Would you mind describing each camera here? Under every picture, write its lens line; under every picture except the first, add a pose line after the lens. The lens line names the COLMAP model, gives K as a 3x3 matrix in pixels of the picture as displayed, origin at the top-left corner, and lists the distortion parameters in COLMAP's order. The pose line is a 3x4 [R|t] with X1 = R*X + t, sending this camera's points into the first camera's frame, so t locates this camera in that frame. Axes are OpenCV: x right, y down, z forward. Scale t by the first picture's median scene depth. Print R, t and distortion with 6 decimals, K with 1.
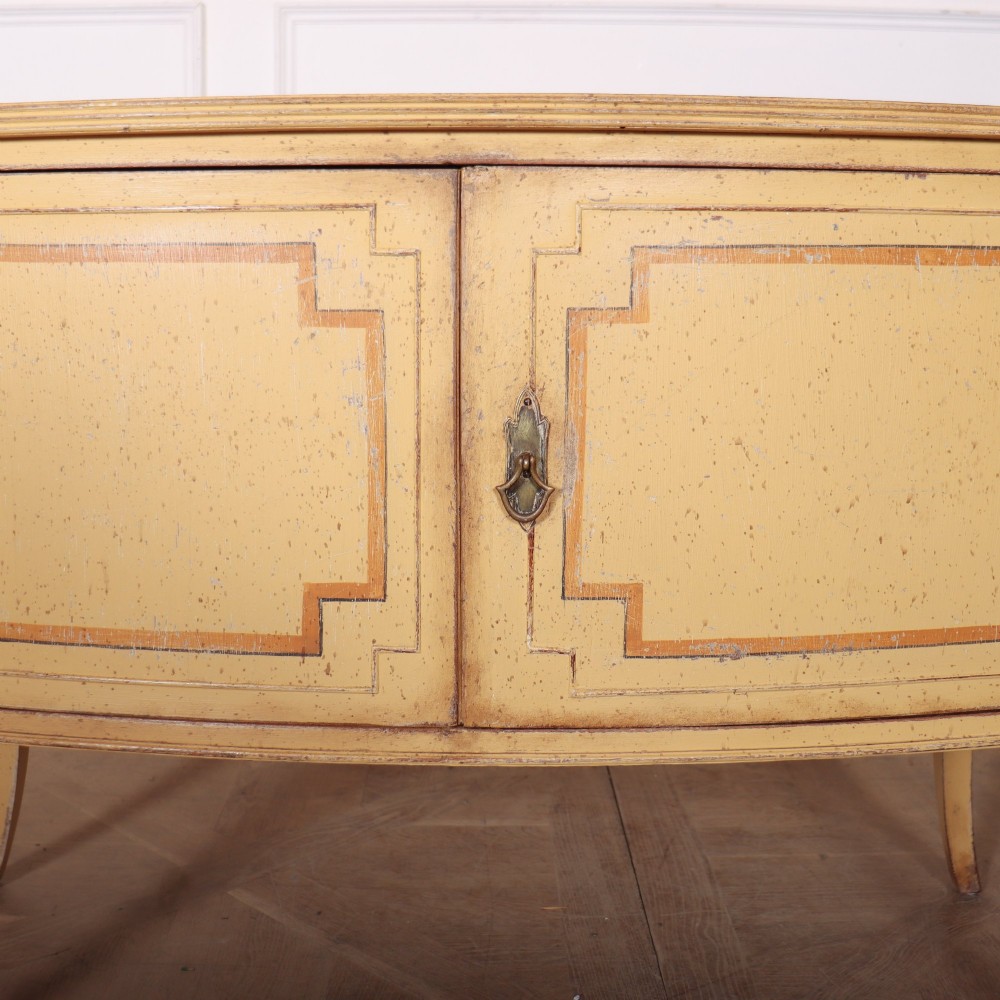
lens RADIAL K [[1385.9, 0, 480.6], [0, 1385.9, 453.1], [0, 0, 1]] dist [-0.192168, 0.184409]
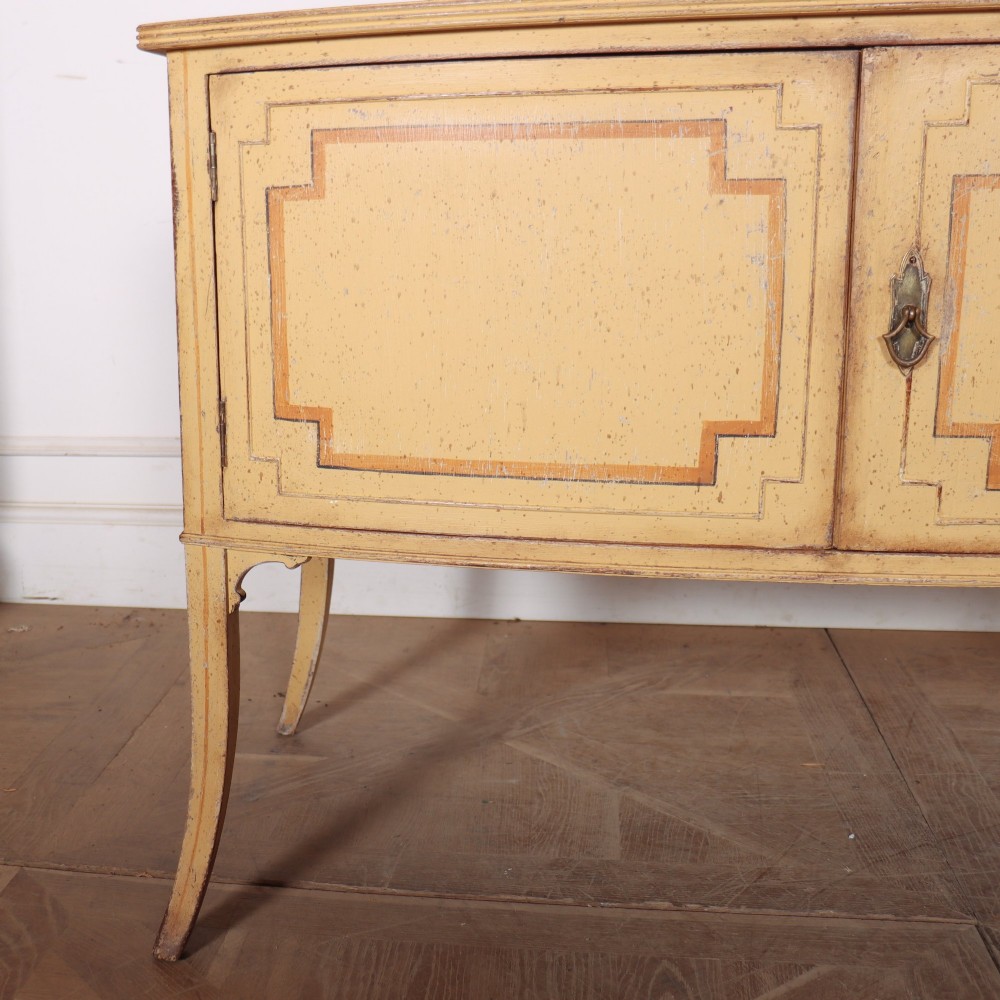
lens RADIAL K [[1422.7, 0, 286.2], [0, 1422.7, 567.9], [0, 0, 1]] dist [-0.182030, 0.151970]
pose [[0.978905, 0.019892, -0.203347, -0.228043], [0.006644, 0.991624, 0.128987, 0.062783], [0.204210, -0.127617, 0.970573, -0.216873]]
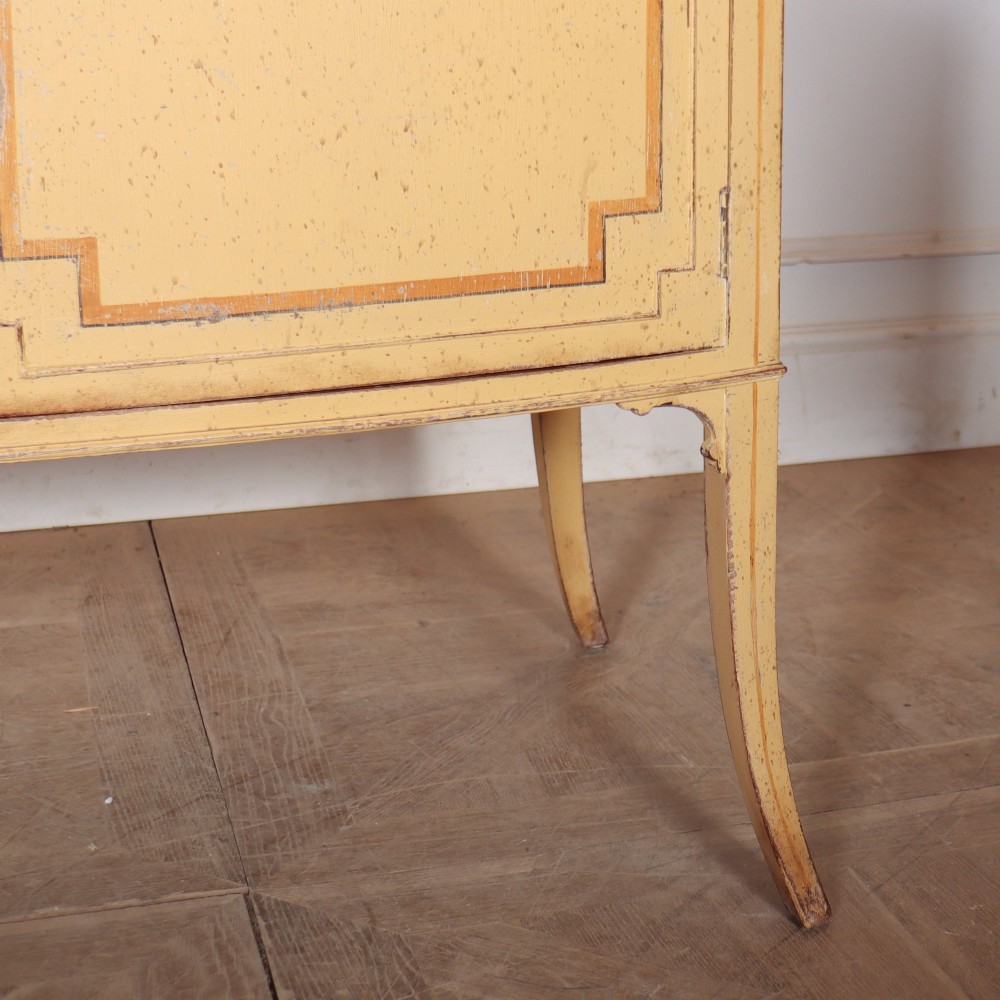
lens RADIAL K [[1958.1, 0, 681.5], [0, 1958.1, 455.6], [0, 0, 1]] dist [-0.192856, 0.187400]
pose [[0.945854, -0.078549, 0.314944, 0.074572], [0.034577, 0.989139, 0.142855, 0.070328], [-0.322744, -0.124231, 0.938298, -0.241534]]
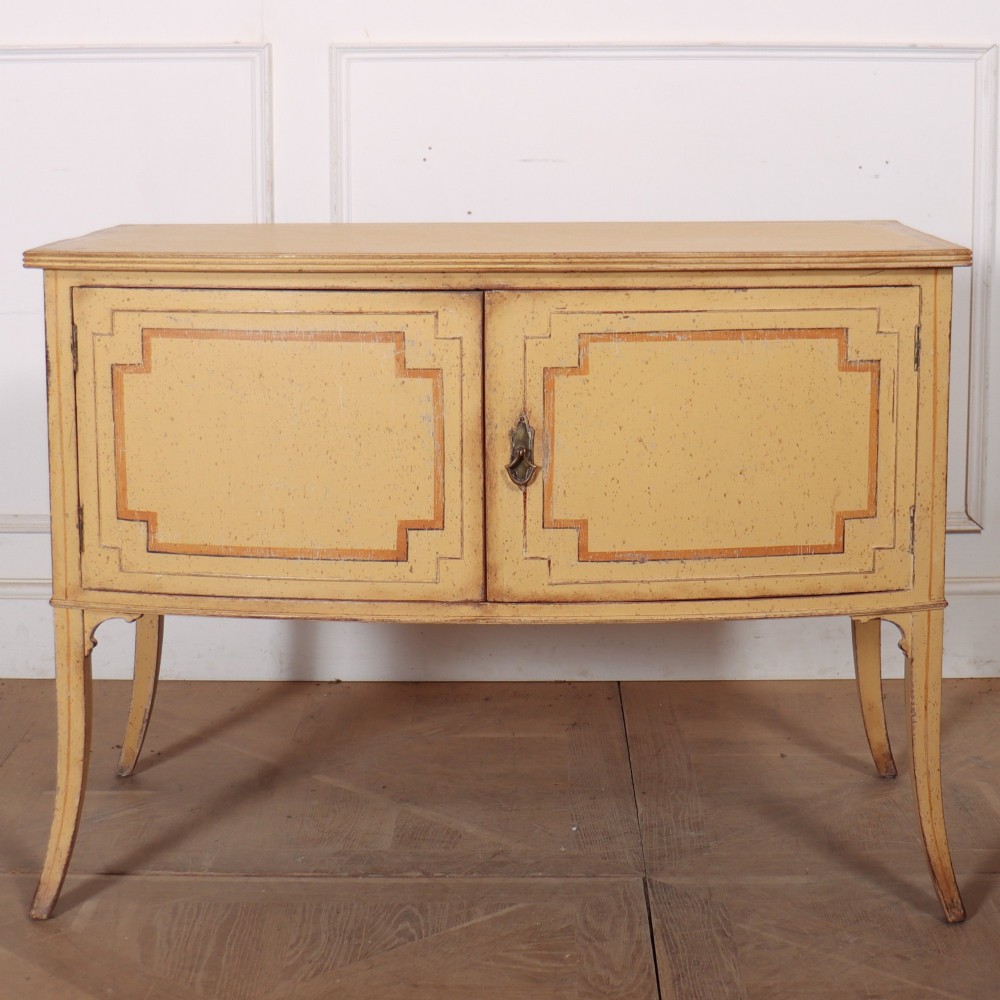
lens RADIAL K [[2104.6, 0, 535.1], [0, 2104.6, 473.5], [0, 0, 1]] dist [-0.186842, 0.168258]
pose [[0.999987, -0.003760, -0.003550, 0.058758], [0.003894, 0.999243, 0.038700, -0.070039], [0.003402, -0.038714, 0.999245, -1.704063]]
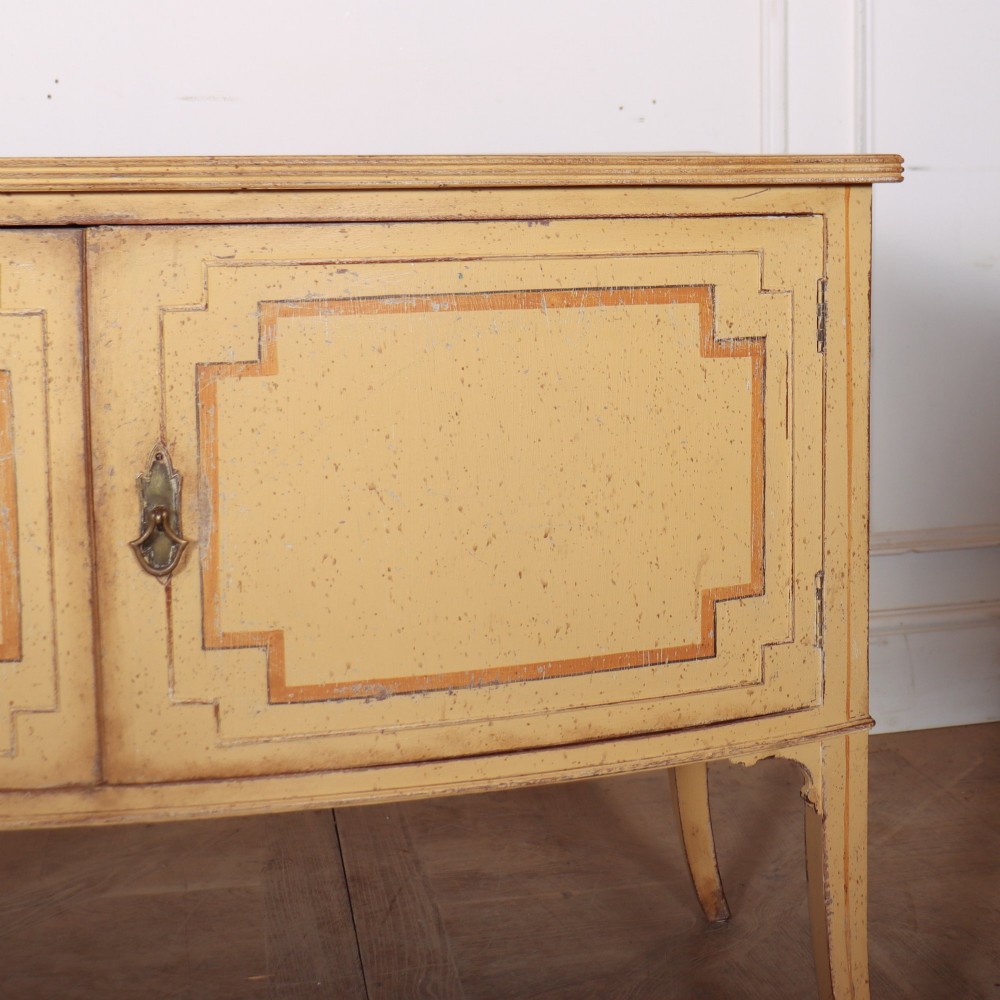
lens RADIAL K [[1778.6, 0, 714.1], [0, 1778.6, 274.8], [0, 0, 1]] dist [-0.192793, 0.185817]
pose [[0.963865, -0.018707, 0.265732, 0.085982], [0.036855, 0.997303, -0.063472, -0.071550], [-0.263828, 0.070972, 0.961955, -0.329149]]
